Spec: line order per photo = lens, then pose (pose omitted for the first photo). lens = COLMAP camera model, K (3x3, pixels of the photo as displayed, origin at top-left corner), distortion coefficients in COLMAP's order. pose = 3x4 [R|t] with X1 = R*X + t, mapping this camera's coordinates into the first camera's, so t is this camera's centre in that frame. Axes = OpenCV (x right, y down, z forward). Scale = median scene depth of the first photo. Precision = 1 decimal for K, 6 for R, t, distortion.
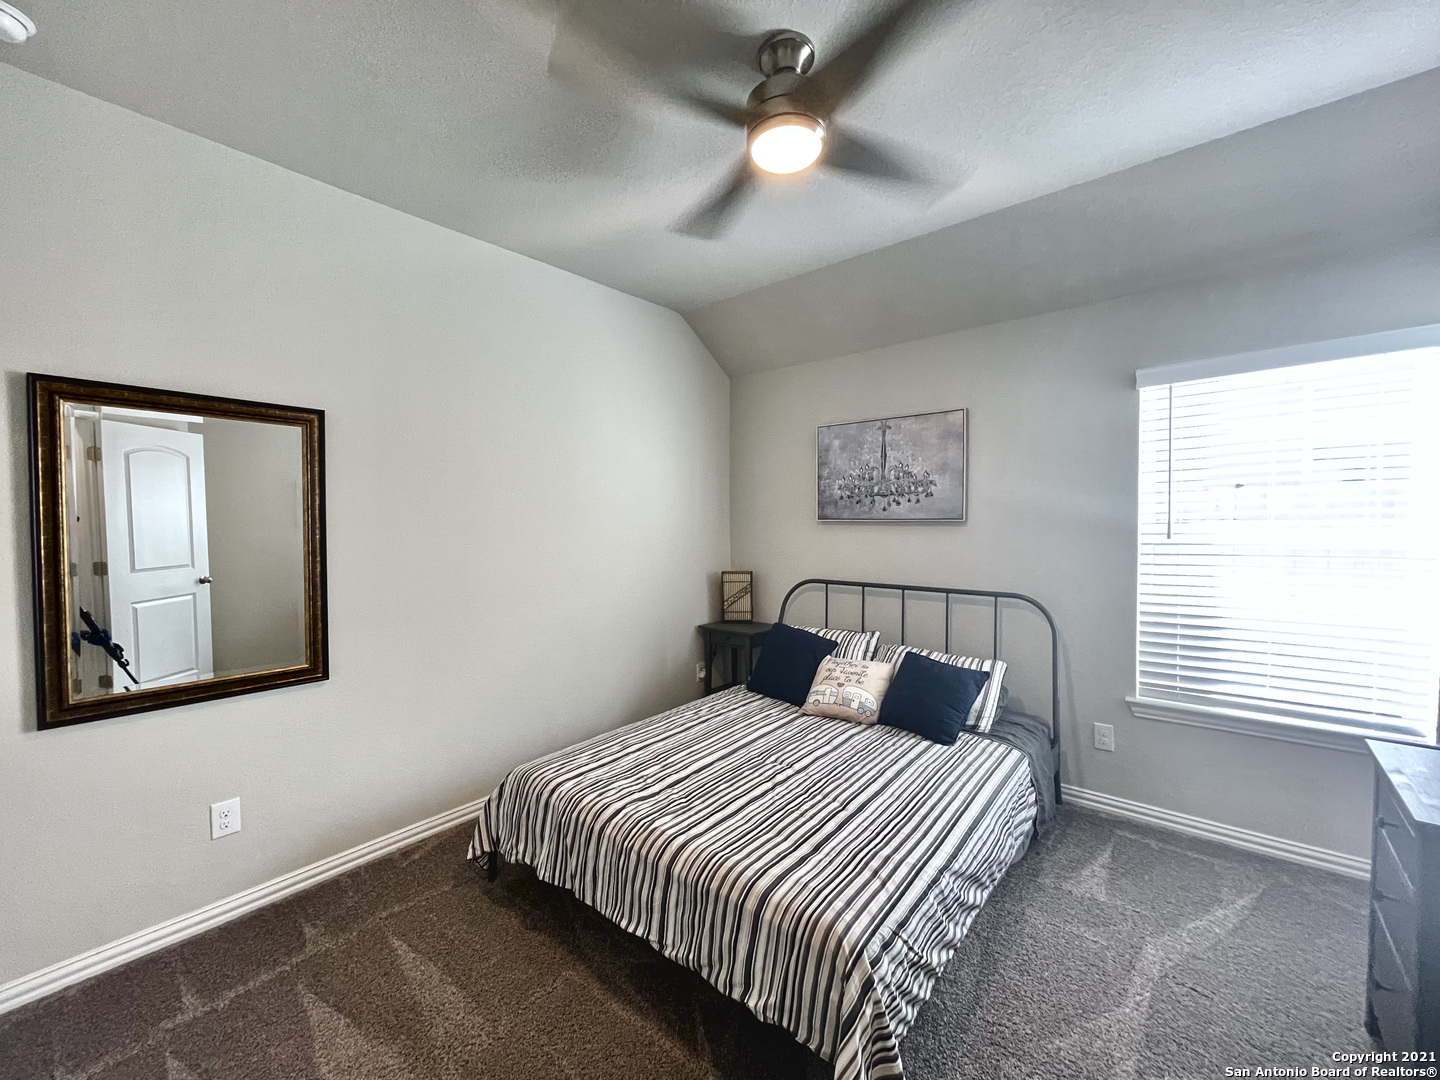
lens RADIAL K [[586.6, 0, 720.6], [0, 586.6, 545.1], [0, 0, 1]] dist [-0.000286, 0.000245]
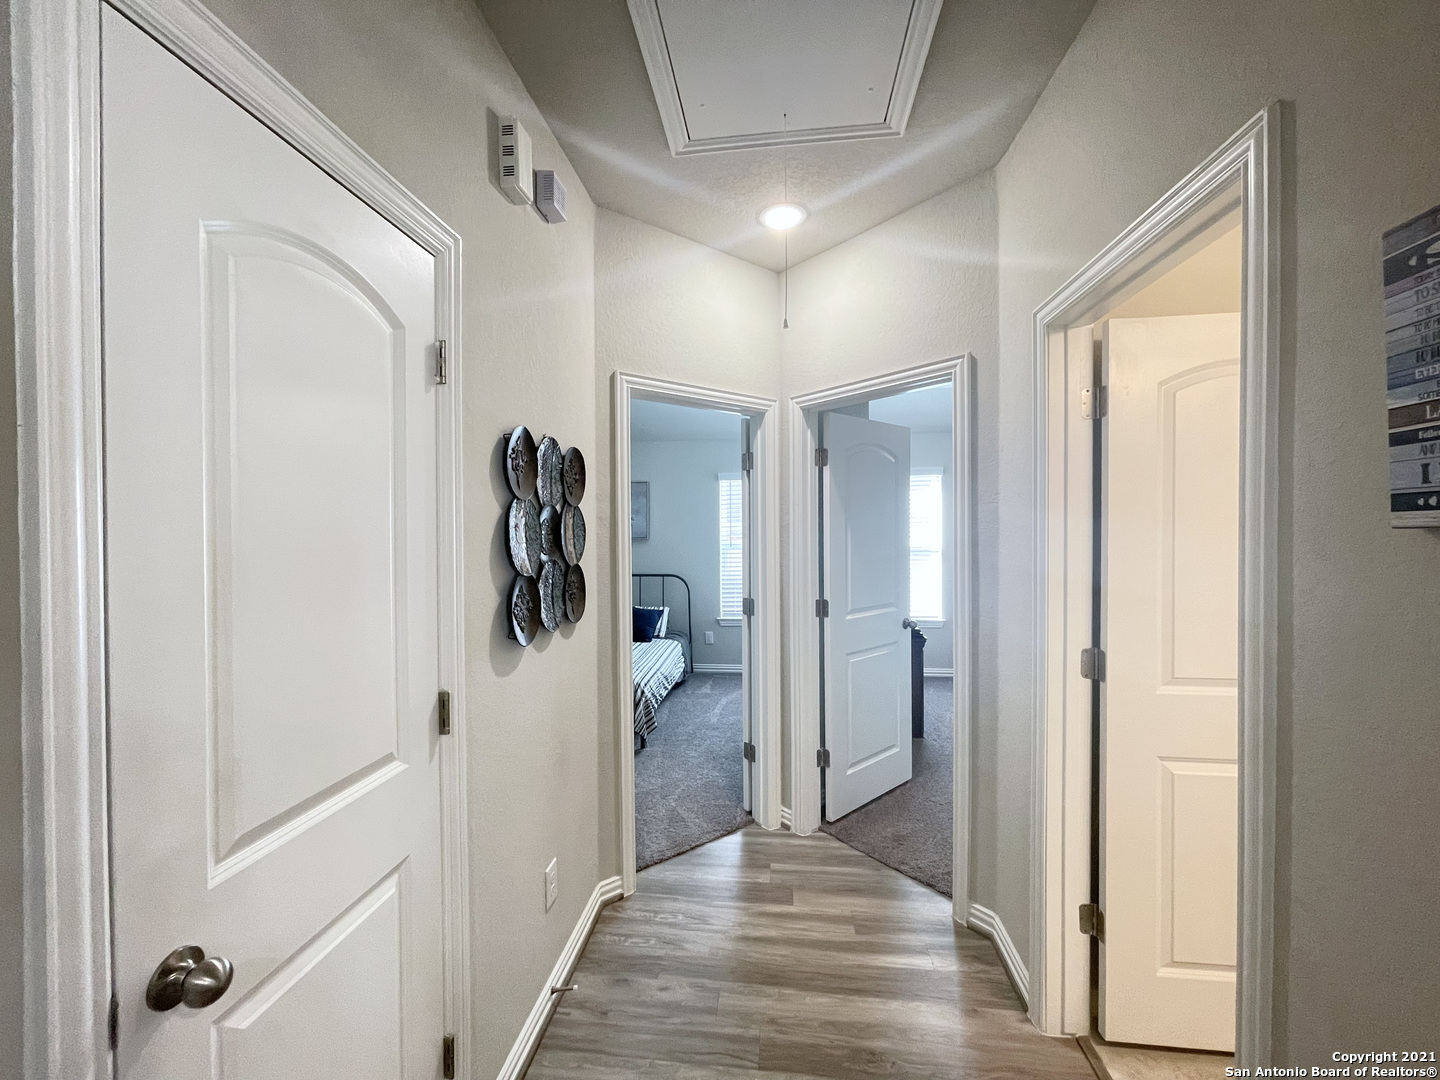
lens RADIAL K [[586.6, 0, 716.1], [0, 586.6, 537.9], [0, 0, 1]] dist [-0.000286, 0.000245]
pose [[0.835986, -0.002934, 0.548743, -0.559968], [0.018136, 0.999587, -0.022285, 0.005227], [-0.548451, 0.028582, 0.835694, -0.910241]]
